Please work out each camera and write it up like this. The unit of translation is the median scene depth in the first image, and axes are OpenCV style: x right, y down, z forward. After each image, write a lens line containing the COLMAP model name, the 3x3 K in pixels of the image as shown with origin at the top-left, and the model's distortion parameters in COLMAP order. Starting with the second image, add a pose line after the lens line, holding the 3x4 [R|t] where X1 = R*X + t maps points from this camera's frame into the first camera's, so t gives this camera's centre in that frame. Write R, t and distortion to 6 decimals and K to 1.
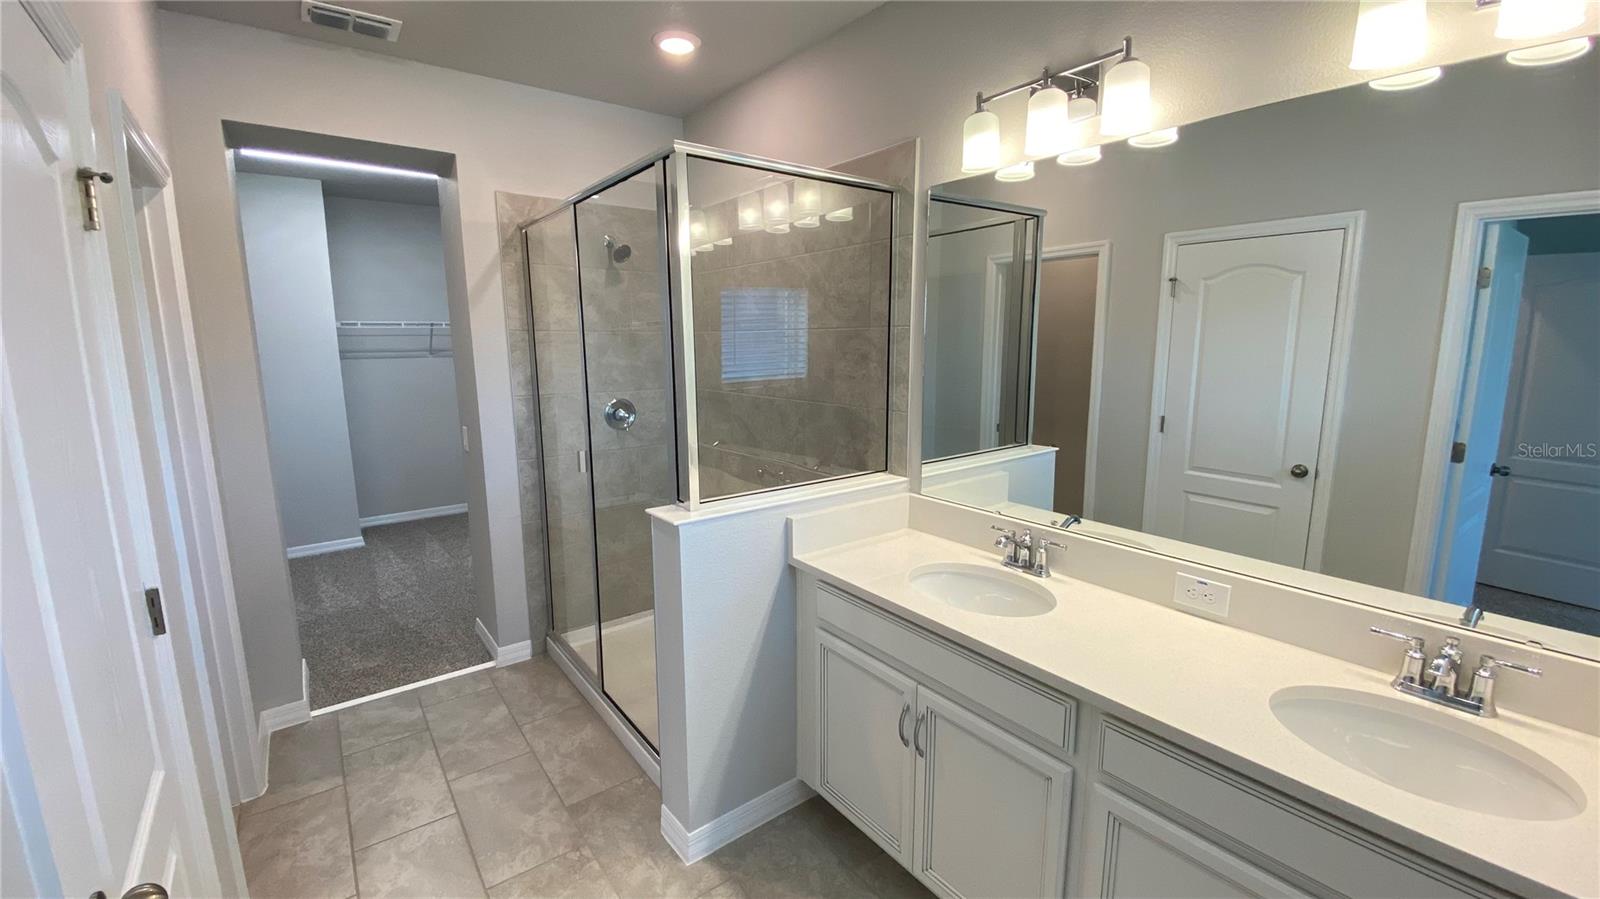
lens RADIAL K [[642.2, 0, 790.1], [0, 642.2, 447.6], [0, 0, 1]] dist [0.028481, -0.023660]
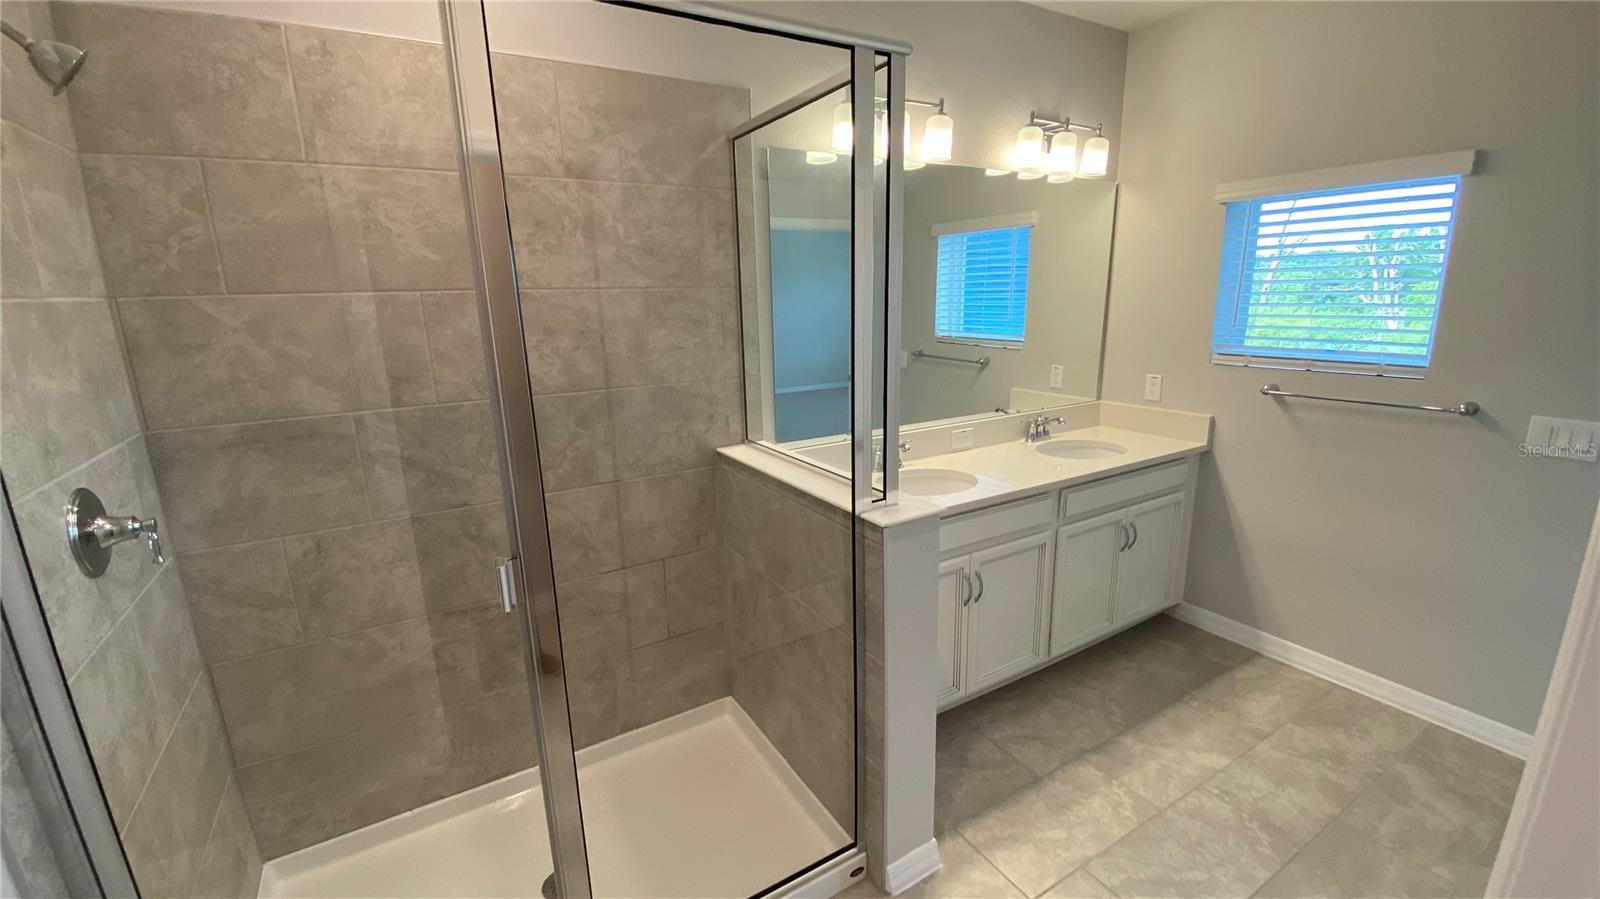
lens RADIAL K [[642.2, 0, 790.1], [0, 642.2, 447.6], [0, 0, 1]] dist [0.028481, -0.023660]
pose [[0.111042, -0.234549, 0.965741, -0.744806], [0.183795, 0.959835, 0.211982, -0.138728], [-0.976672, 0.153960, 0.149691, 0.770822]]
